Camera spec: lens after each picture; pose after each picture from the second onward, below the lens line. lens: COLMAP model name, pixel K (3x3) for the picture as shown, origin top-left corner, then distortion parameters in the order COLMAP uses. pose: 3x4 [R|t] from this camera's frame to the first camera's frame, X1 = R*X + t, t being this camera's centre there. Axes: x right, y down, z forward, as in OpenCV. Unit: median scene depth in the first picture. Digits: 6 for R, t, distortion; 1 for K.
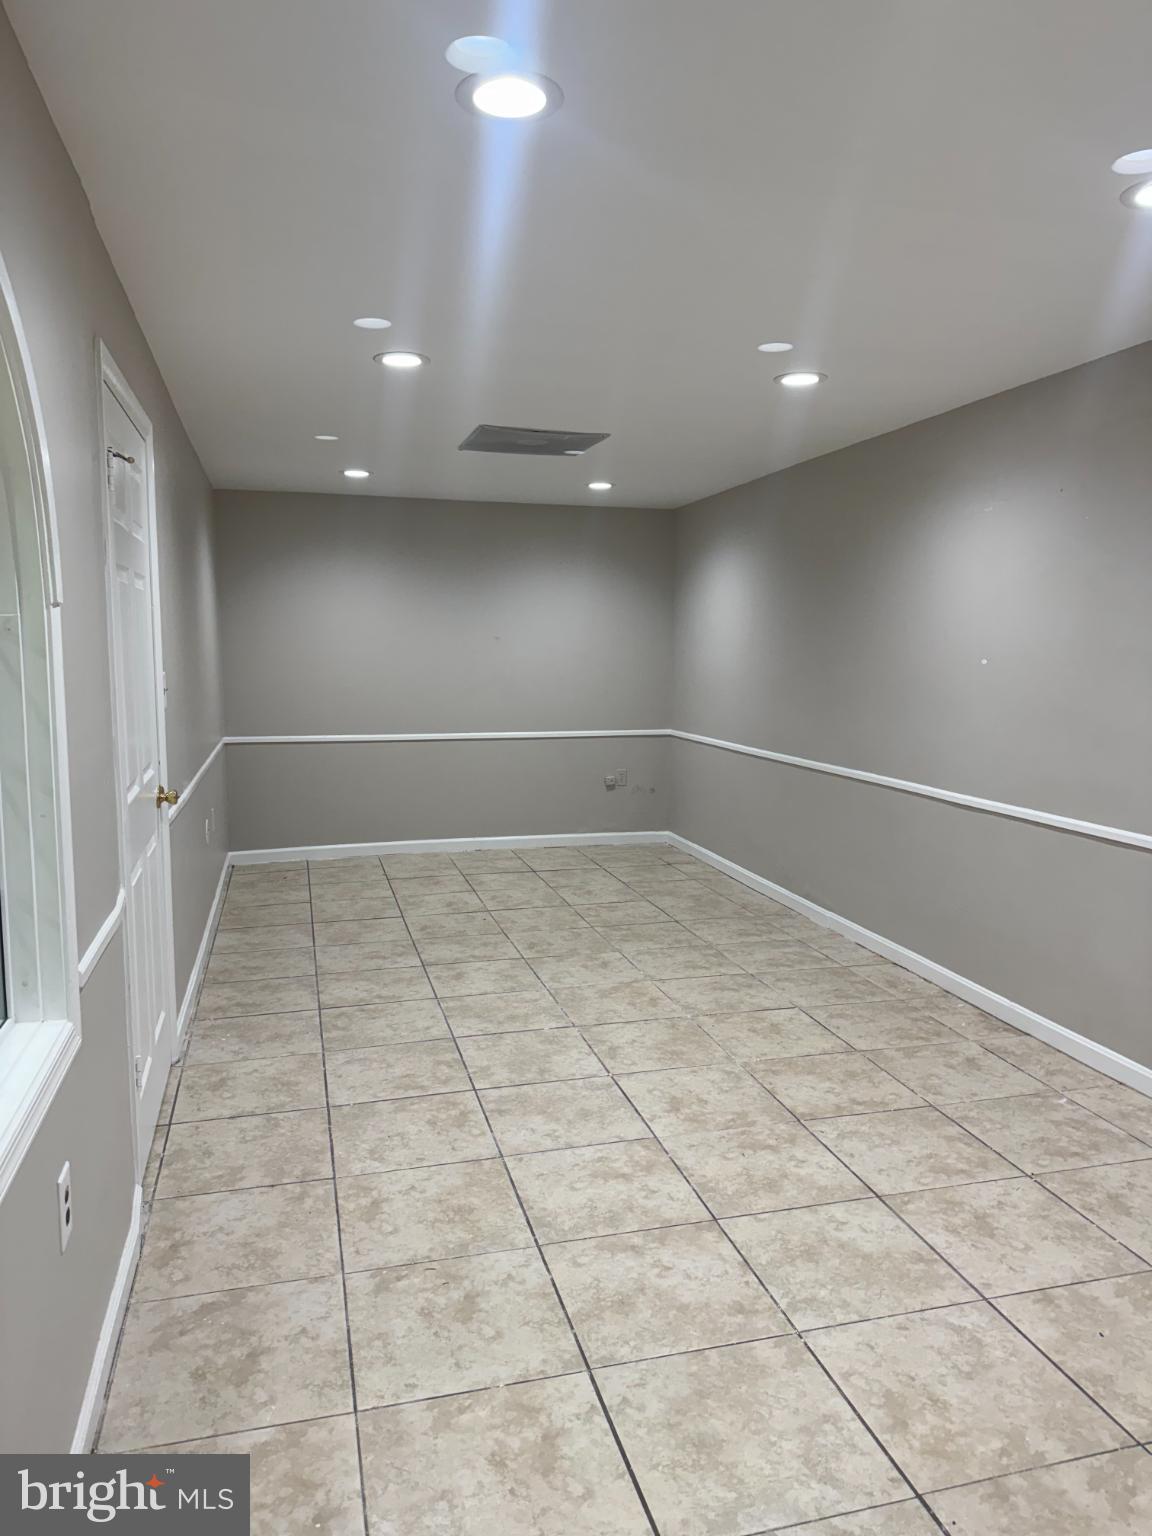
lens RADIAL K [[1082.1, 0, 576.0], [0, 1082.1, 768.0], [0, 0, 1]] dist [-0.028587, -0.005261]
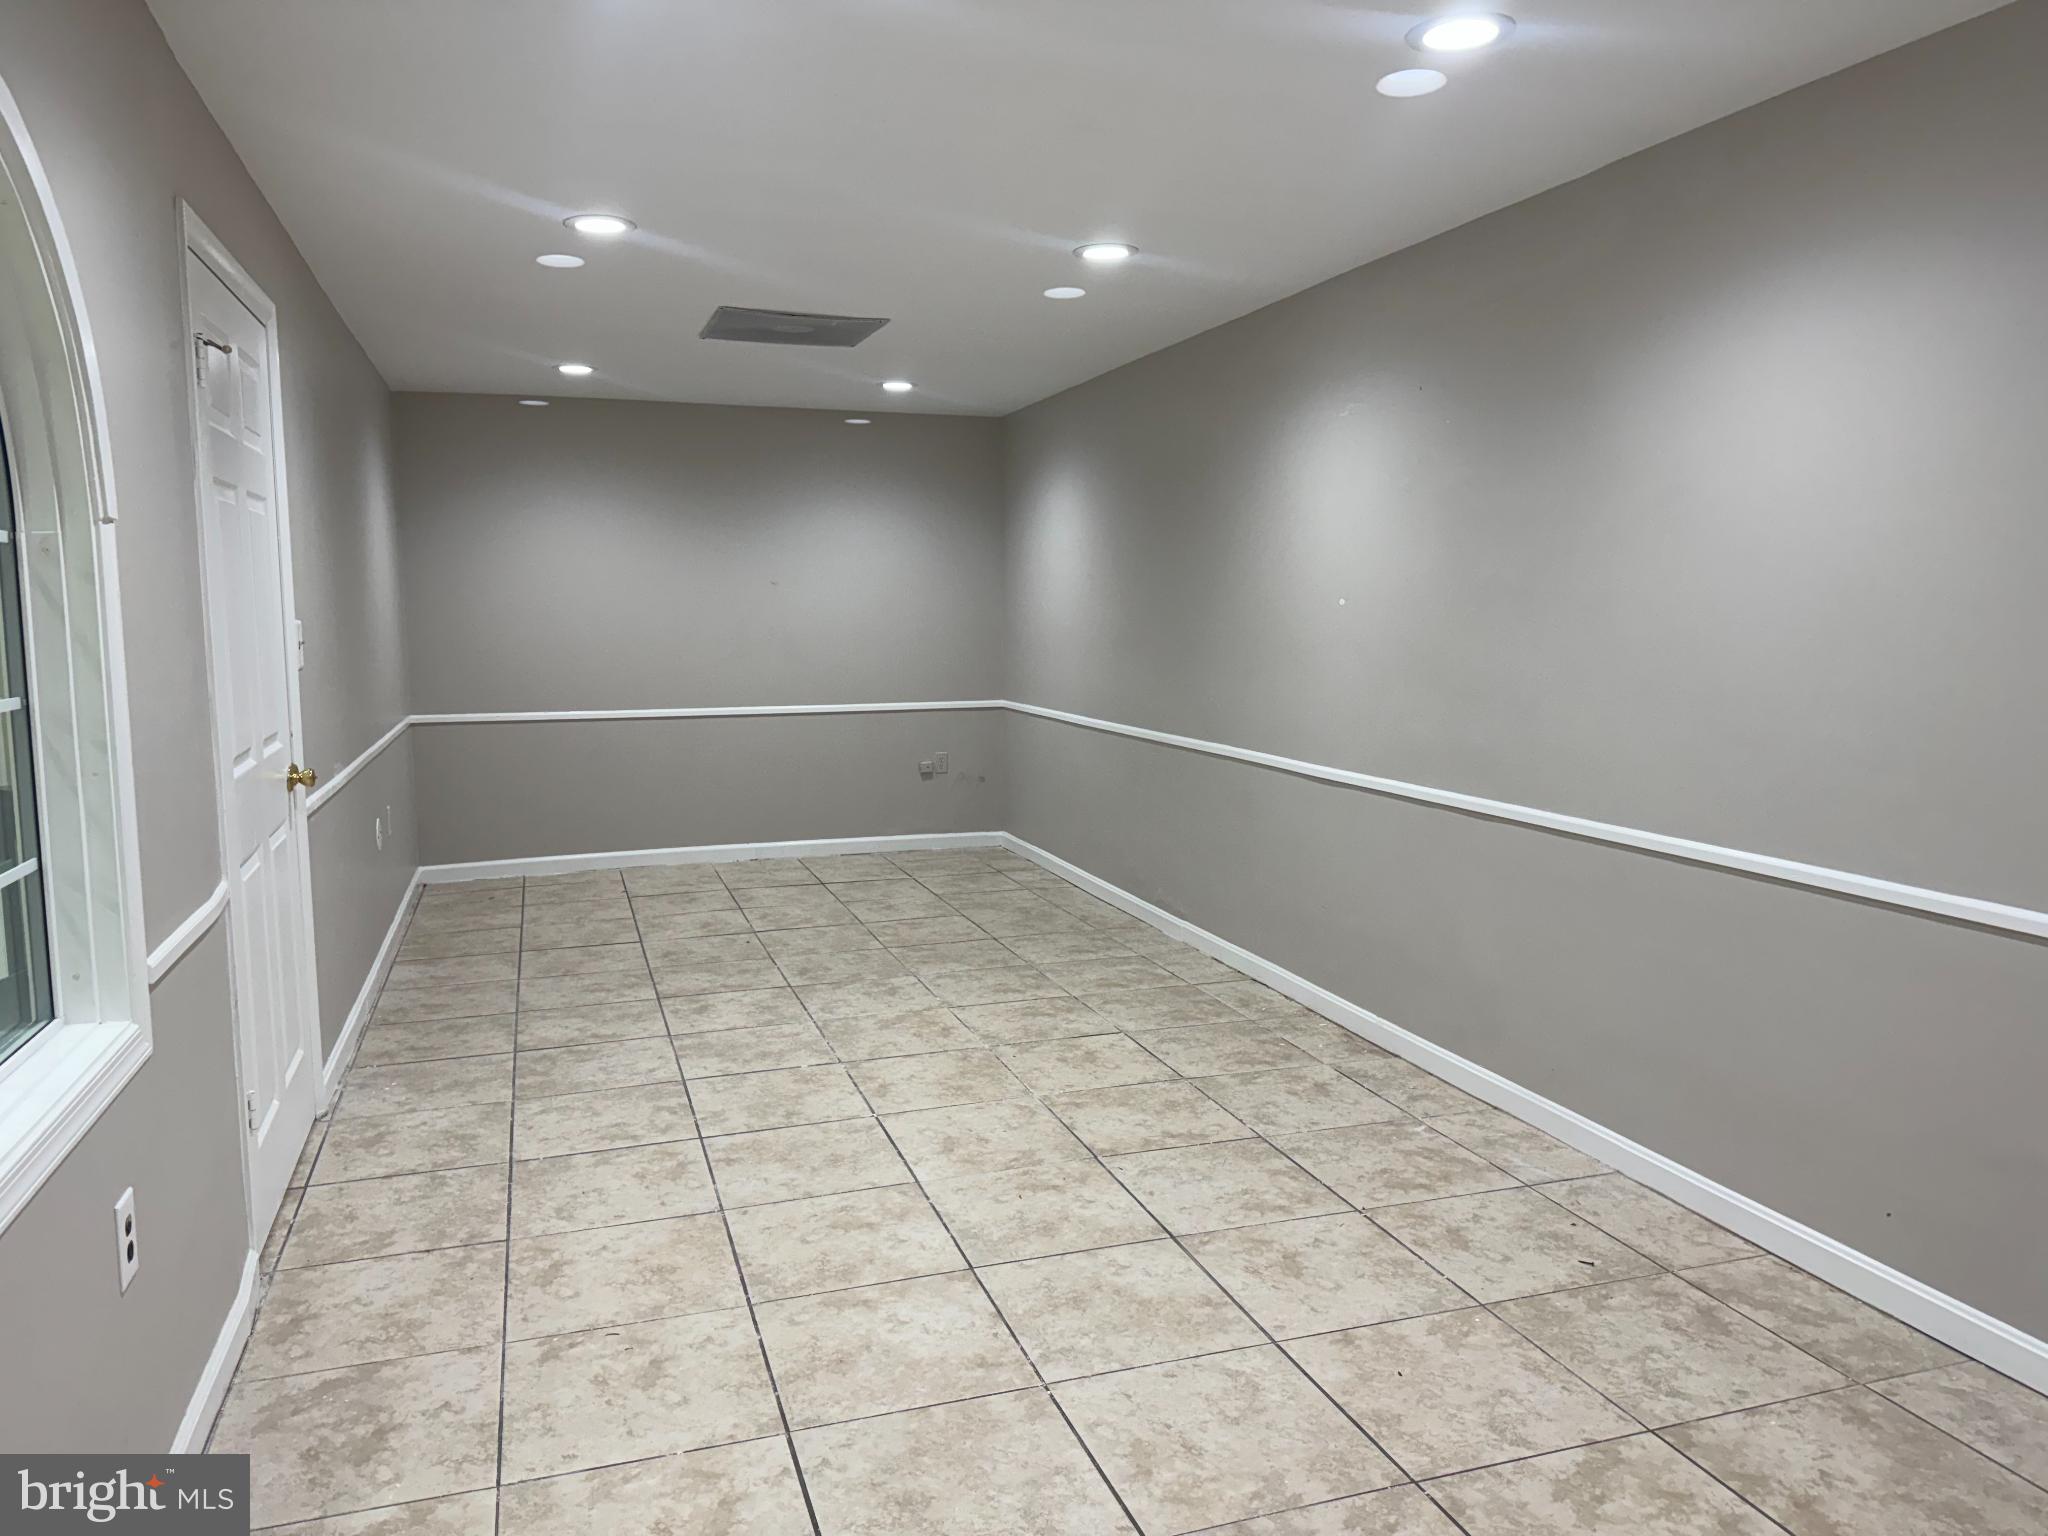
lens RADIAL K [[1442.8, 0, 1024.0], [0, 1442.8, 768.0], [0, 0, 1]] dist [-0.028587, -0.005261]
pose [[0.997781, -0.015837, 0.064667, 0.101950], [0.015690, 0.999873, 0.002770, 0.031856], [-0.064702, -0.001750, 0.997903, -0.100316]]
